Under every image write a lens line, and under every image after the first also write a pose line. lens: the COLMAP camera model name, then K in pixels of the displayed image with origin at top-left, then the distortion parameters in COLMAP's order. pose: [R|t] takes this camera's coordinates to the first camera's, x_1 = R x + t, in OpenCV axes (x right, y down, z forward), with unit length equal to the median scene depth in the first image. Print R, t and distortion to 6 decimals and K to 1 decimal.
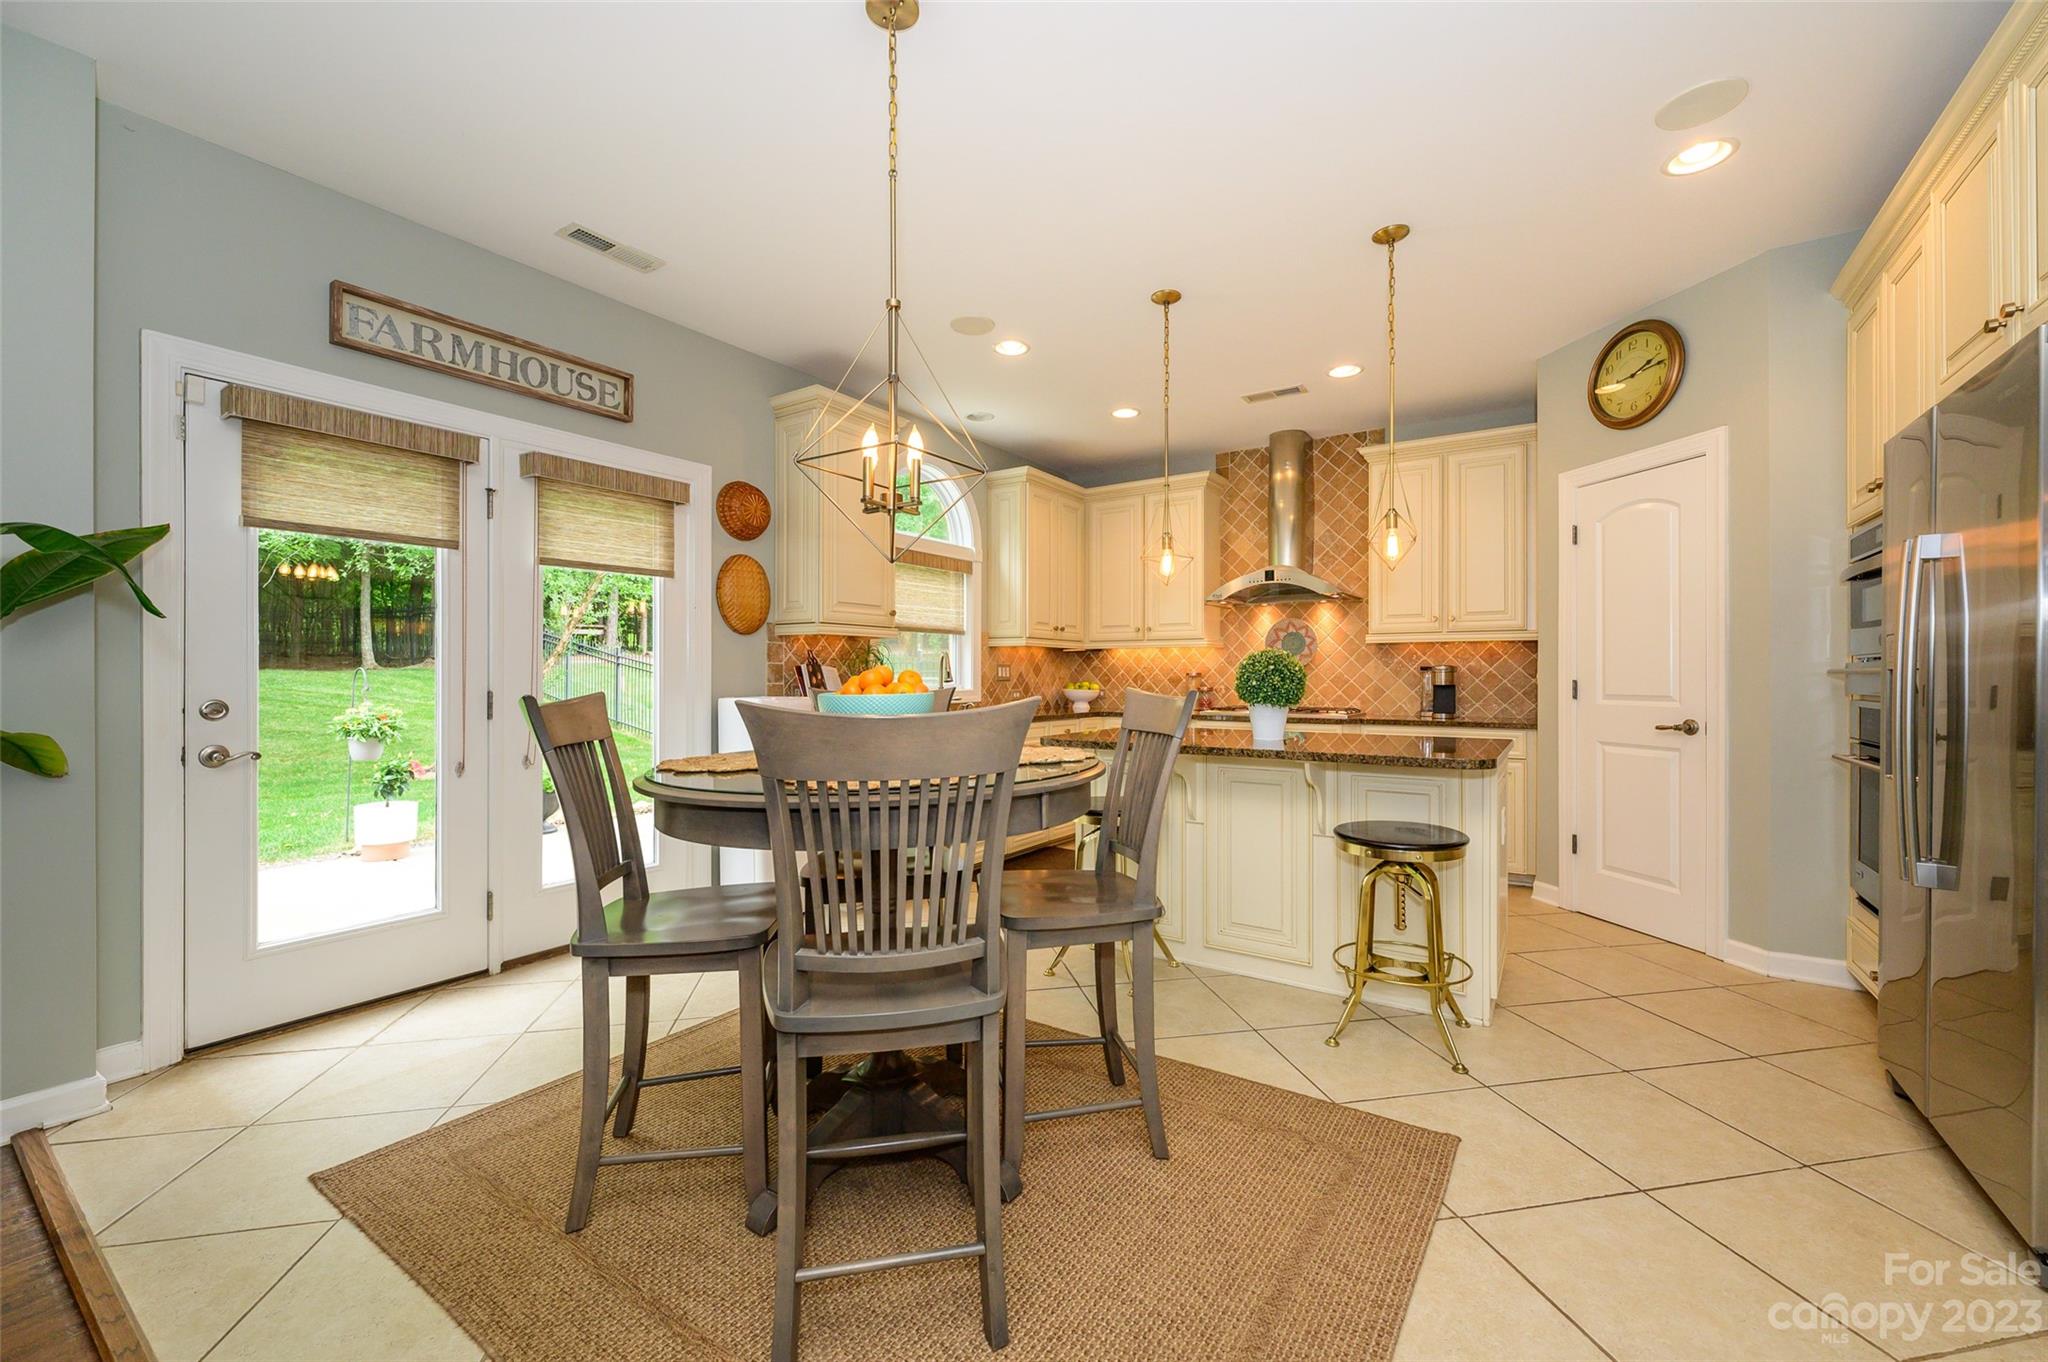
lens RADIAL K [[815.0, 0, 1032.2], [0, 815.0, 672.8], [0, 0, 1]] dist [0.001114, 0.000252]
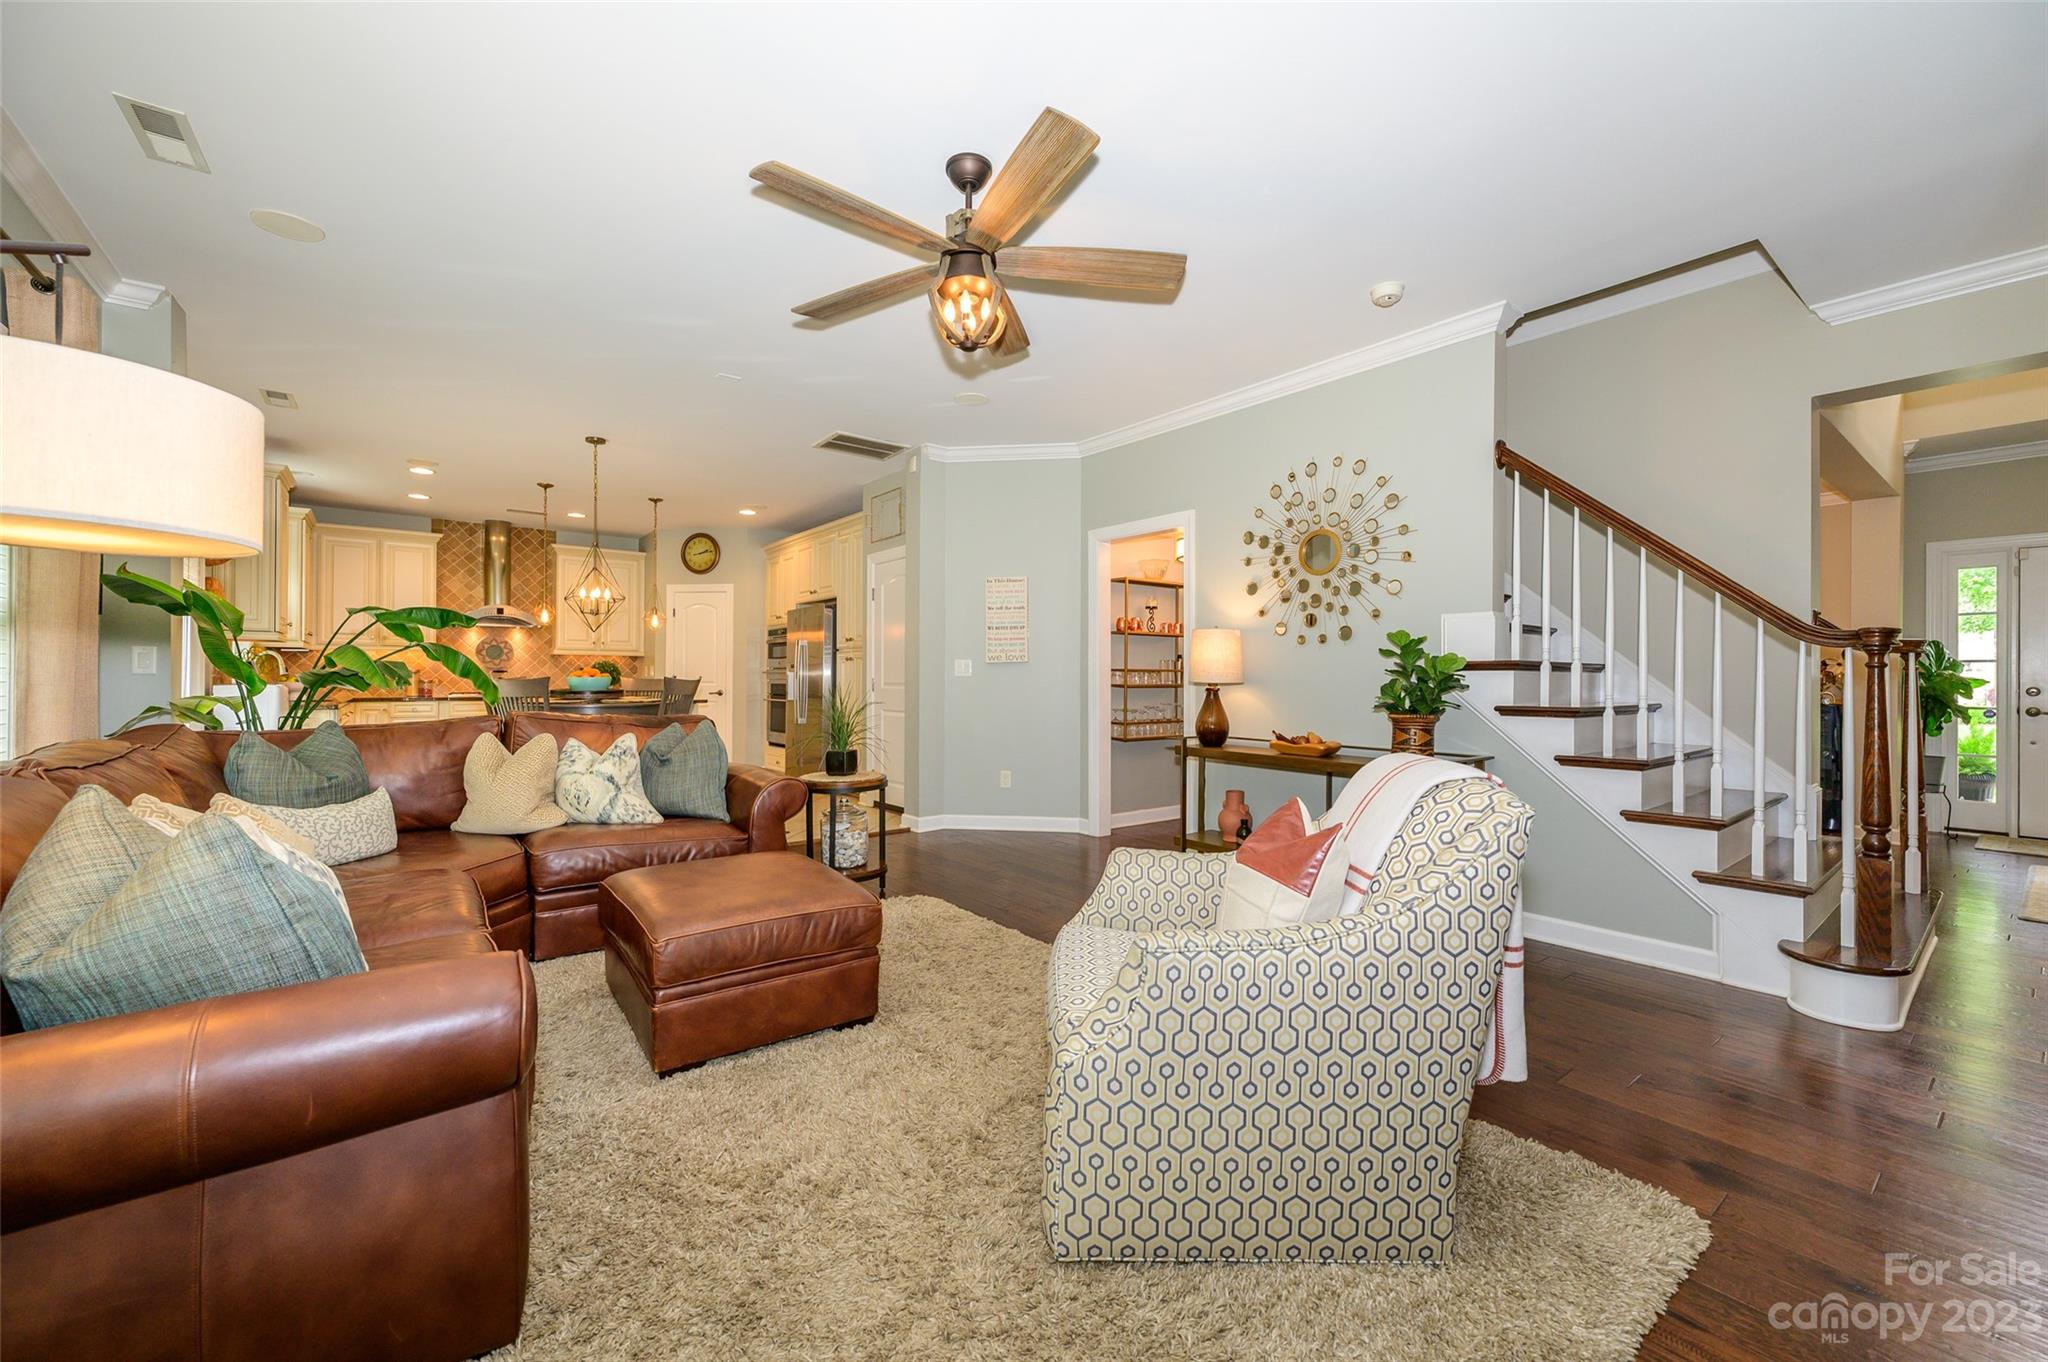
lens RADIAL K [[811.2, 0, 1026.0], [0, 811.2, 677.6], [0, 0, 1]] dist [-0.002297, 0.000036]
pose [[0.320106, 0.002031, 0.947380, -1.071241], [-0.007779, 0.999970, 0.000484, 0.005890], [-0.947350, -0.007525, 0.320112, -0.614456]]
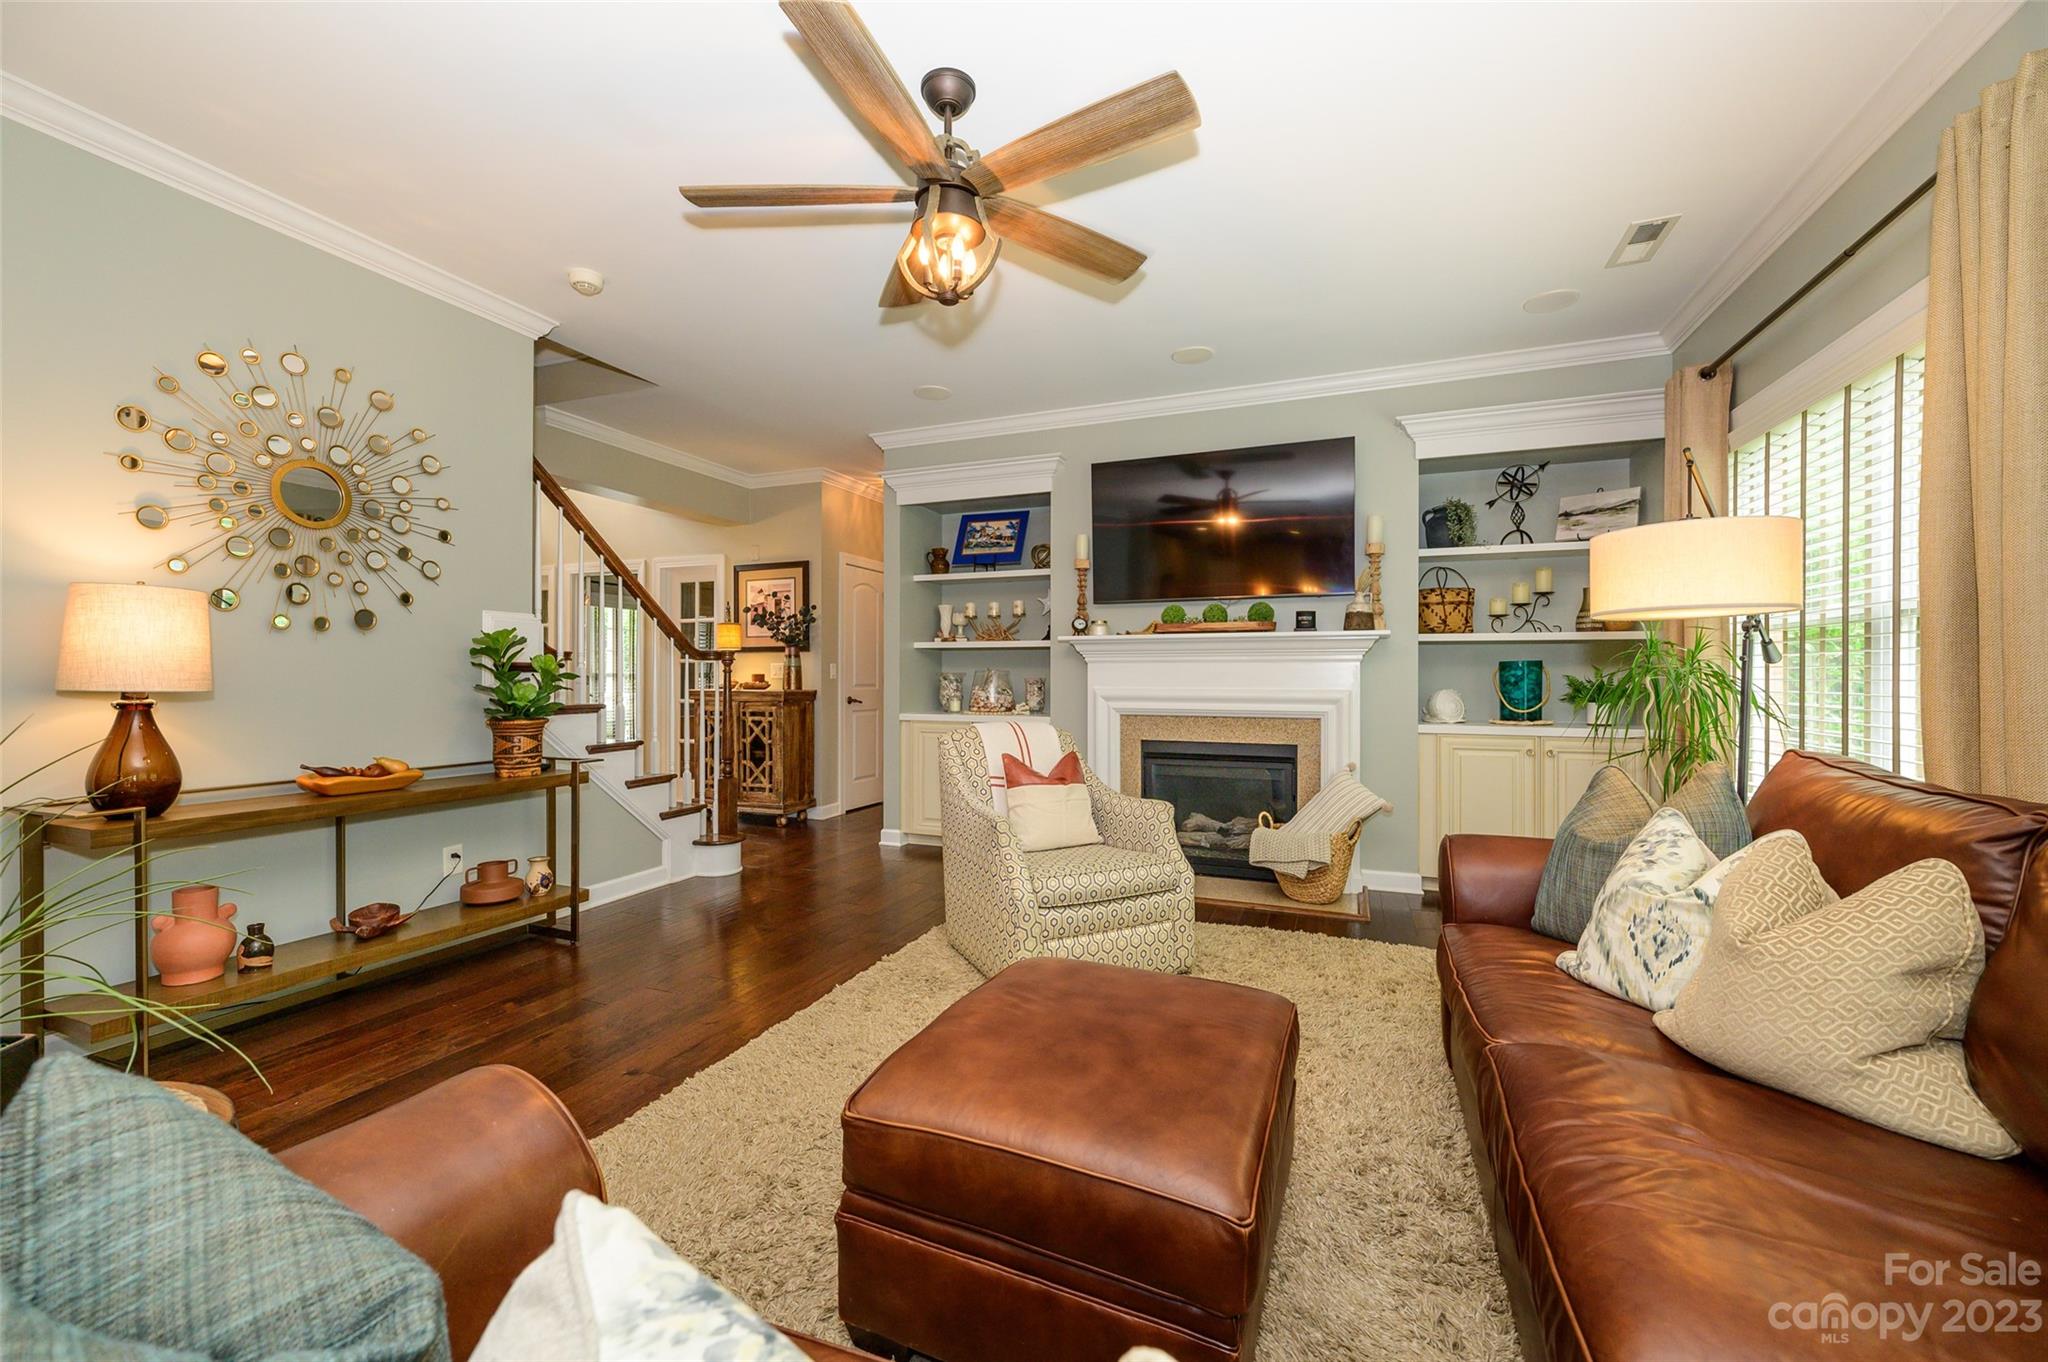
lens RADIAL K [[811.2, 0, 1026.0], [0, 811.2, 677.6], [0, 0, 1]] dist [-0.002297, 0.000036]
pose [[-0.978785, -0.000513, -0.204890, -0.466095], [-0.000087, 0.999998, -0.002091, 0.002615], [0.204891, -0.002029, -0.978783, 0.126473]]
